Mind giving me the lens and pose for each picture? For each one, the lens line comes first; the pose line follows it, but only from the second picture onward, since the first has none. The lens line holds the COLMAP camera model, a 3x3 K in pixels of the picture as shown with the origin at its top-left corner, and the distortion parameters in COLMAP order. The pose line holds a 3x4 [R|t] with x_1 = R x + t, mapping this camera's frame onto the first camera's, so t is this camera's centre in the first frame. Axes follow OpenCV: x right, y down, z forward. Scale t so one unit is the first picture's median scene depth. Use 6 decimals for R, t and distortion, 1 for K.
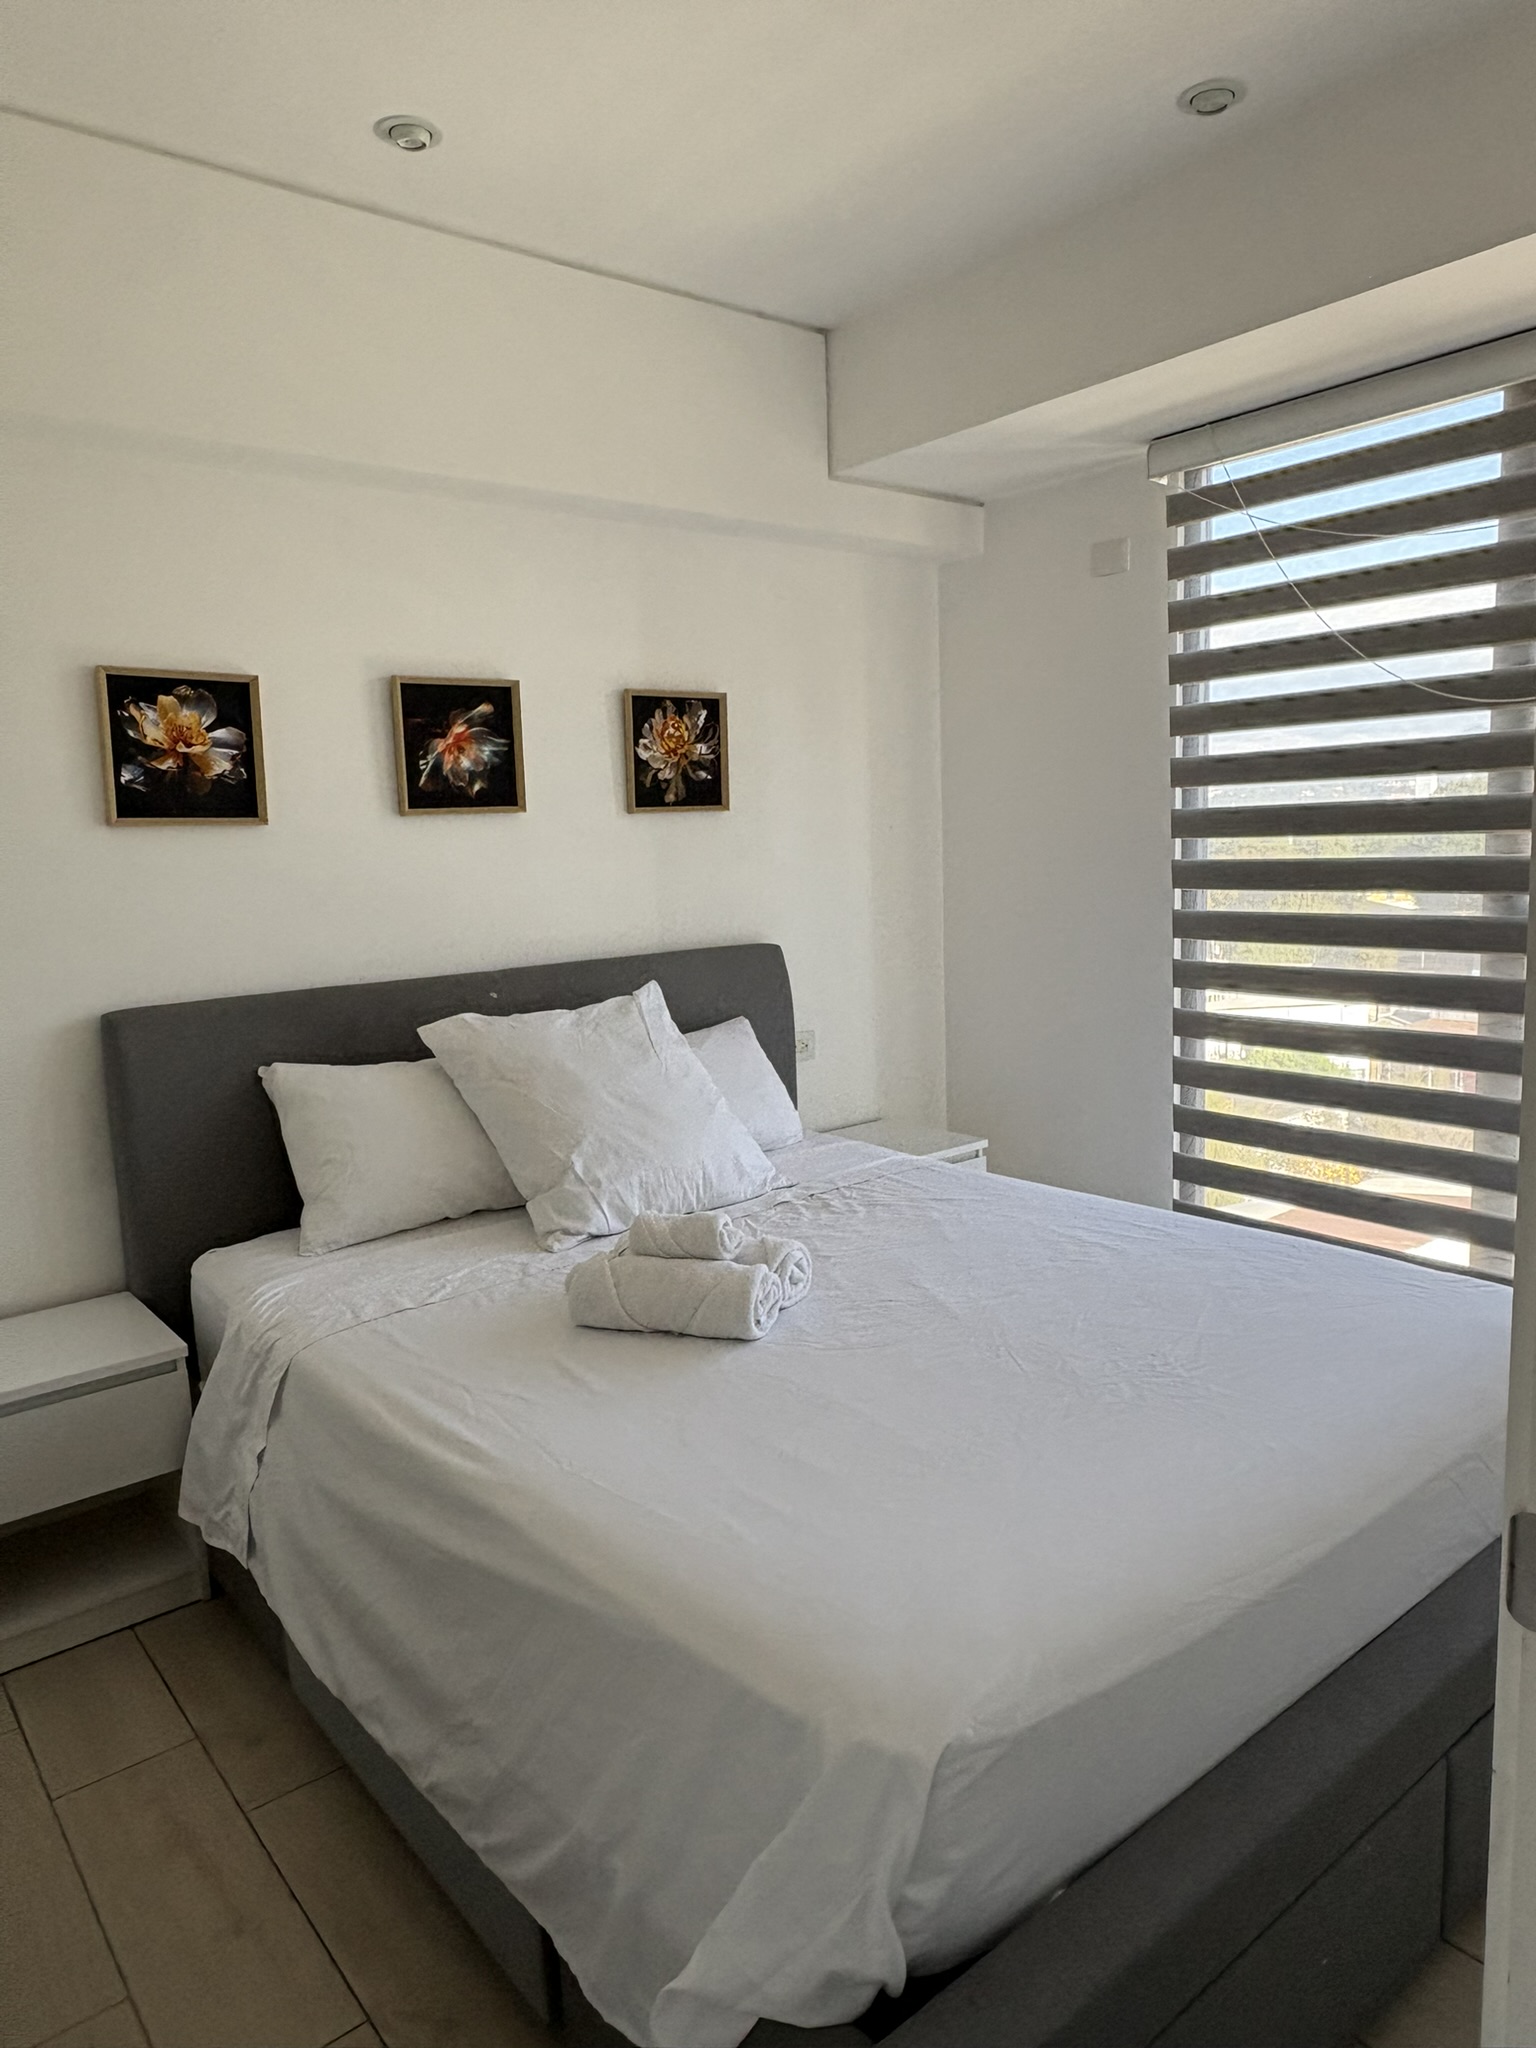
lens RADIAL K [[1346.3, 0, 770.5], [0, 1346.3, 1019.7], [0, 0, 1]] dist [-0.004796, 0.005171]
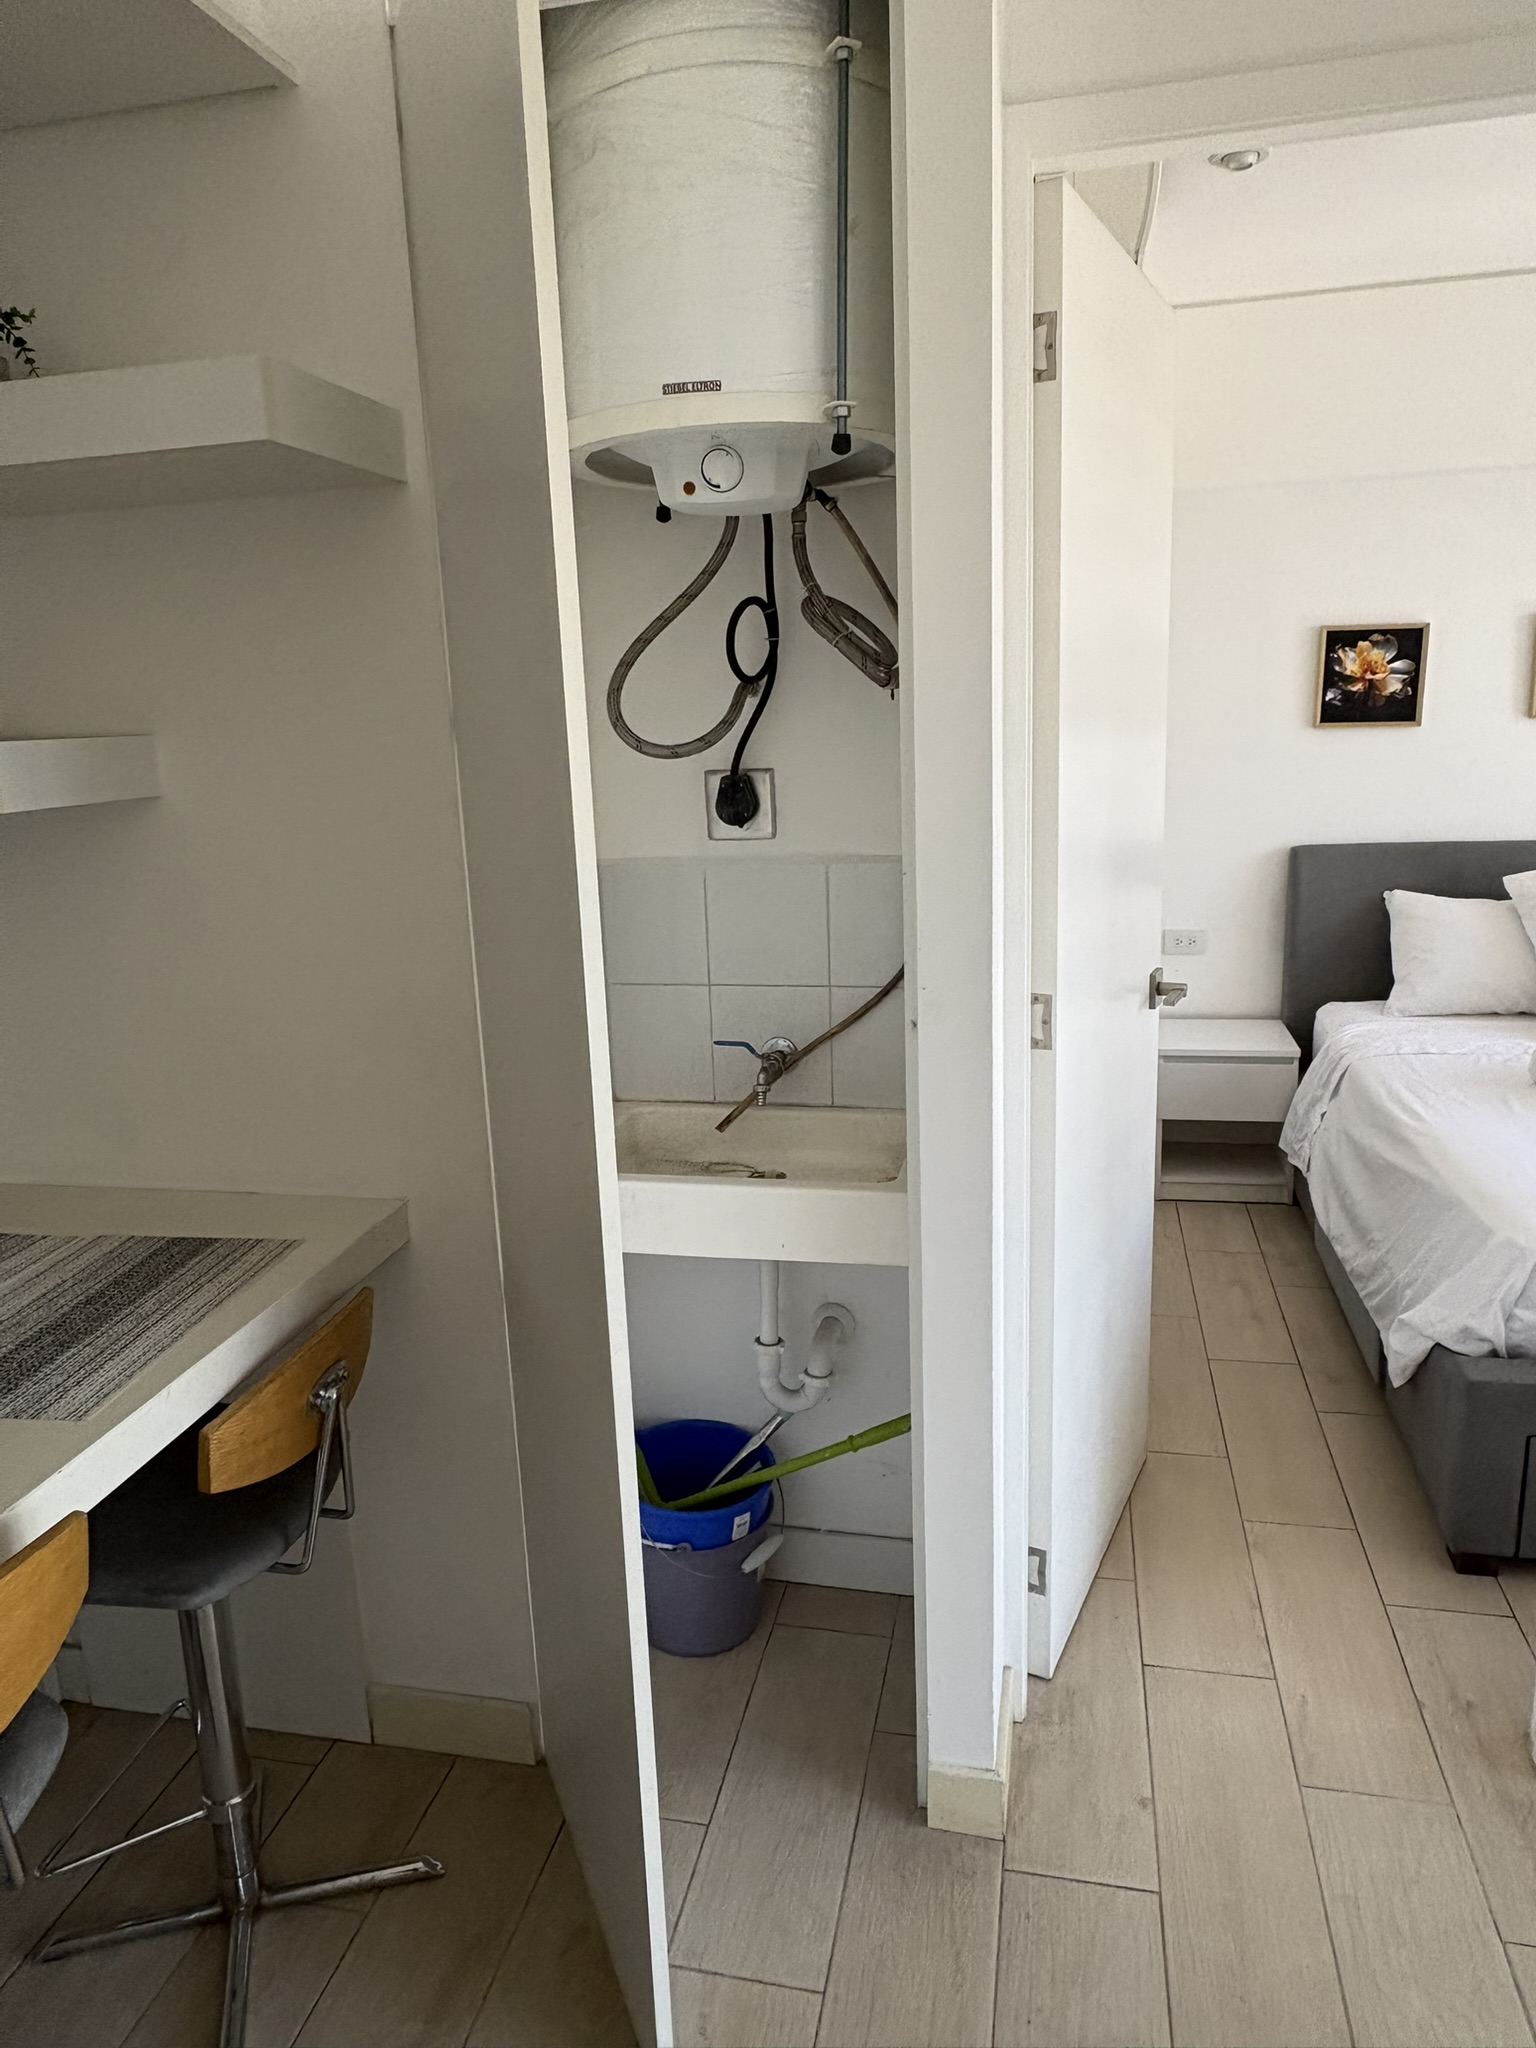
lens RADIAL K [[1346.3, 0, 769.4], [0, 1346.3, 1021.0], [0, 0, 1]] dist [-0.004796, 0.005171]
pose [[0.623941, 0.190091, -0.757999, 0.377676], [-0.092047, 0.981089, 0.170269, -0.016033], [0.776031, -0.036466, 0.629639, -0.513228]]
